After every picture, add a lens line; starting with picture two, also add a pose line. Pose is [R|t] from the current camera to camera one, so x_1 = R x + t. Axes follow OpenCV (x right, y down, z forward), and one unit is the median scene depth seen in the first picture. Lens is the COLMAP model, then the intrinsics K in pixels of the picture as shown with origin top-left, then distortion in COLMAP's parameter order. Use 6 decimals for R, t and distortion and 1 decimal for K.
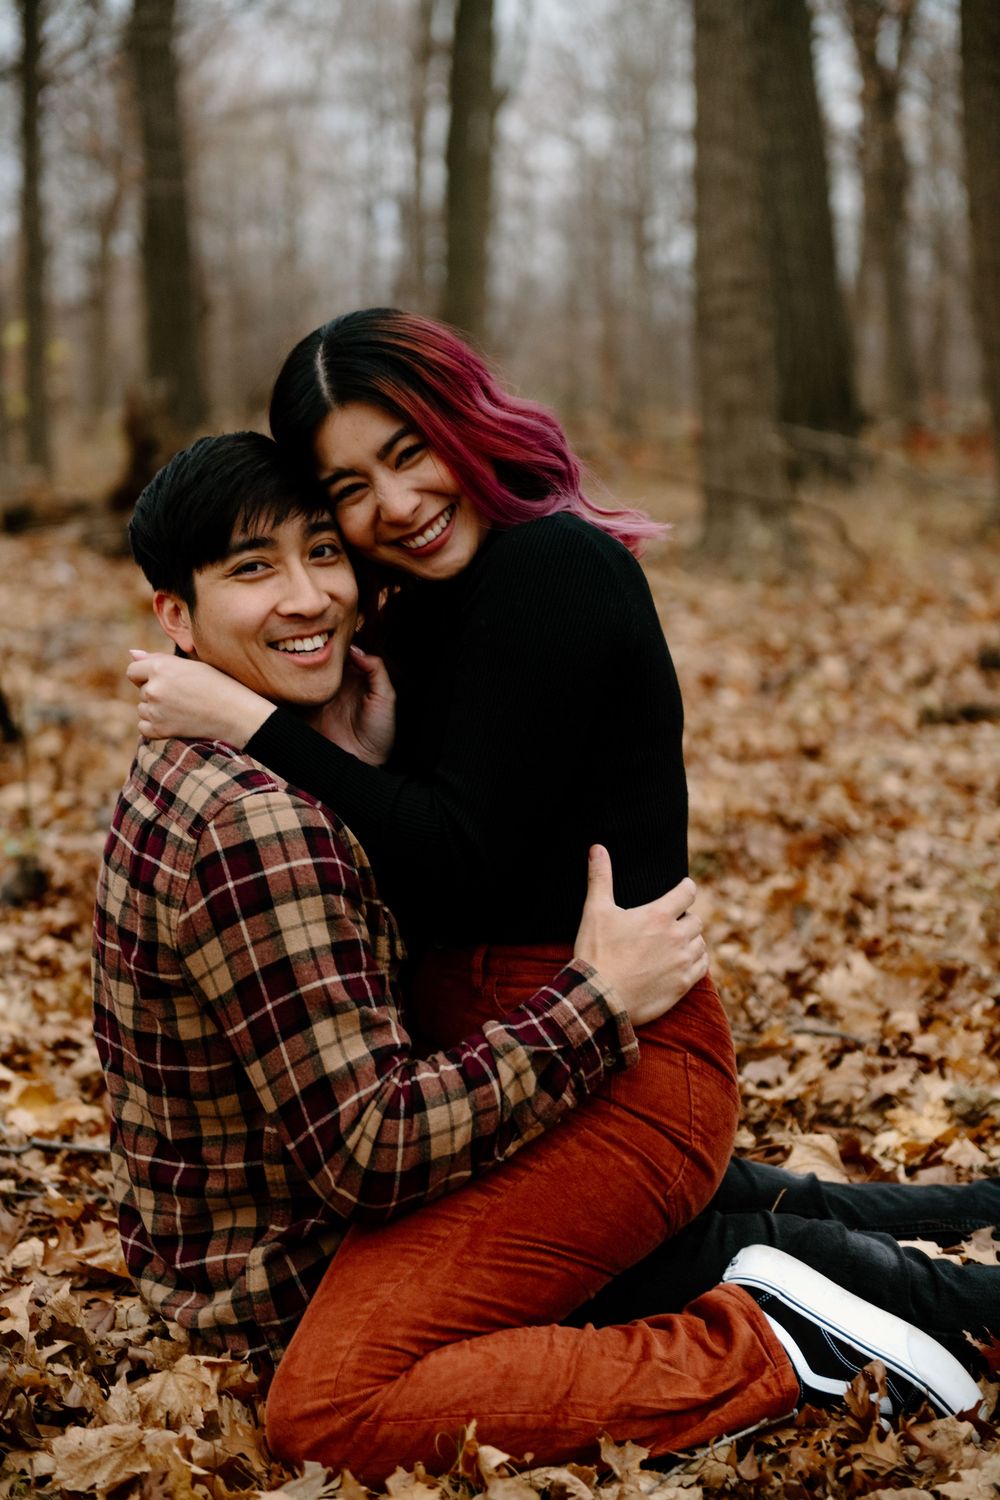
lens RADIAL K [[2542.2, 0, 500.0], [0, 2542.2, 750.0], [0, 0, 1]] dist [-0.011962, 0.030683]
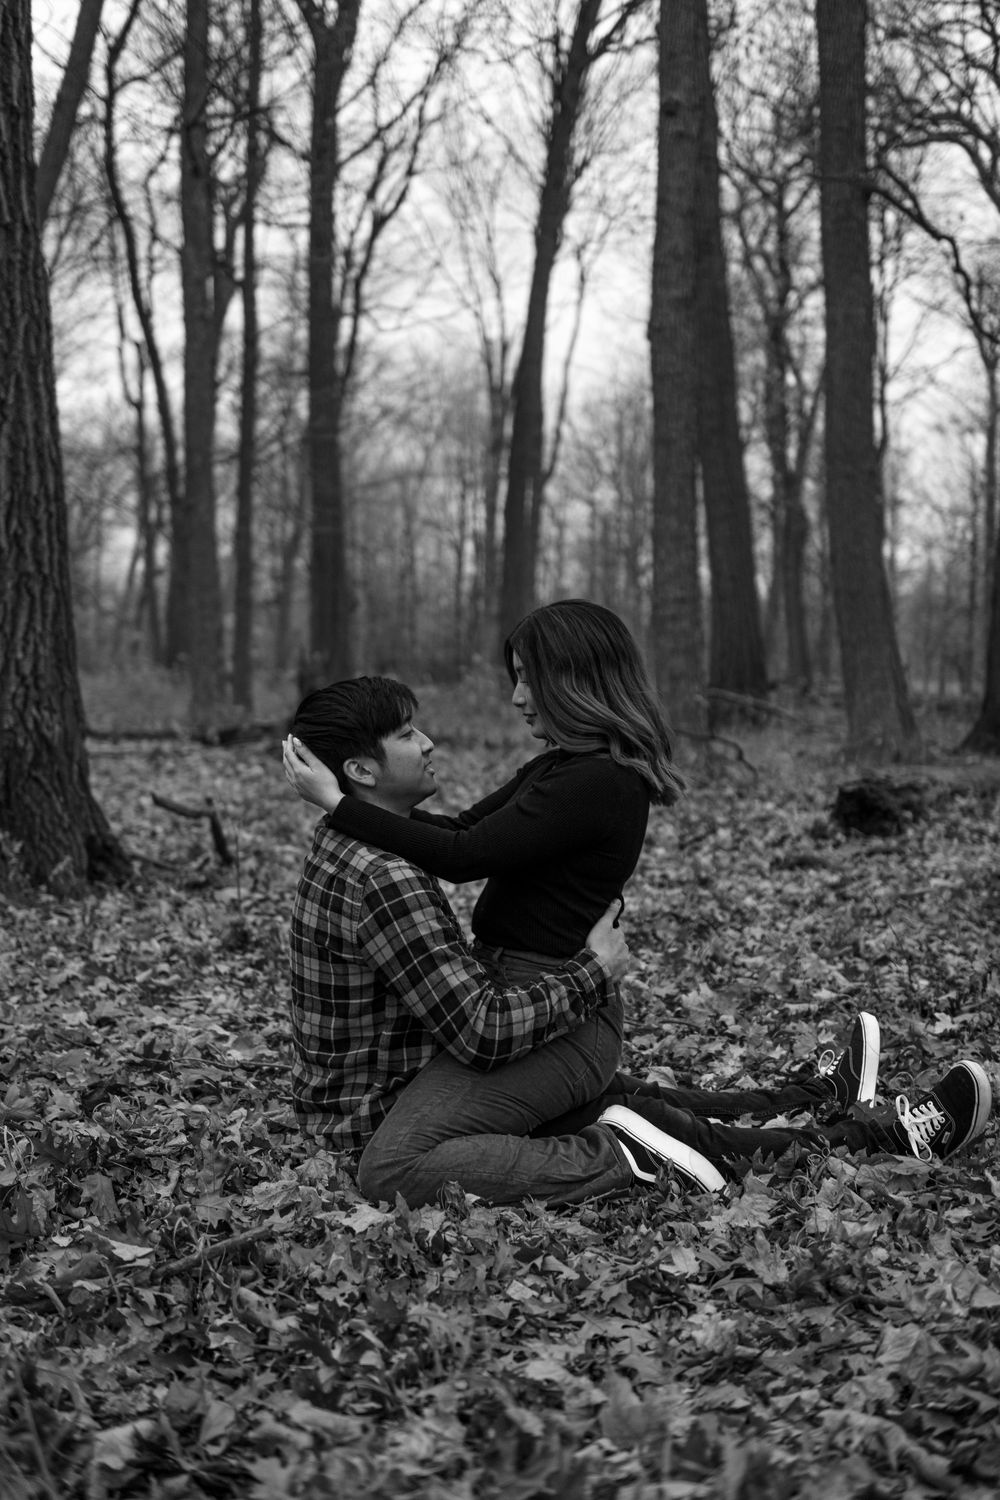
lens RADIAL K [[1832.6, 0, 500.0], [0, 1832.6, 750.0], [0, 0, 1]] dist [-0.001719, -0.002299]
pose [[0.999245, 0.021799, -0.032154, 0.032177], [-0.024634, 0.995583, -0.090591, 0.033479], [0.030037, 0.091315, 0.995369, -0.261016]]
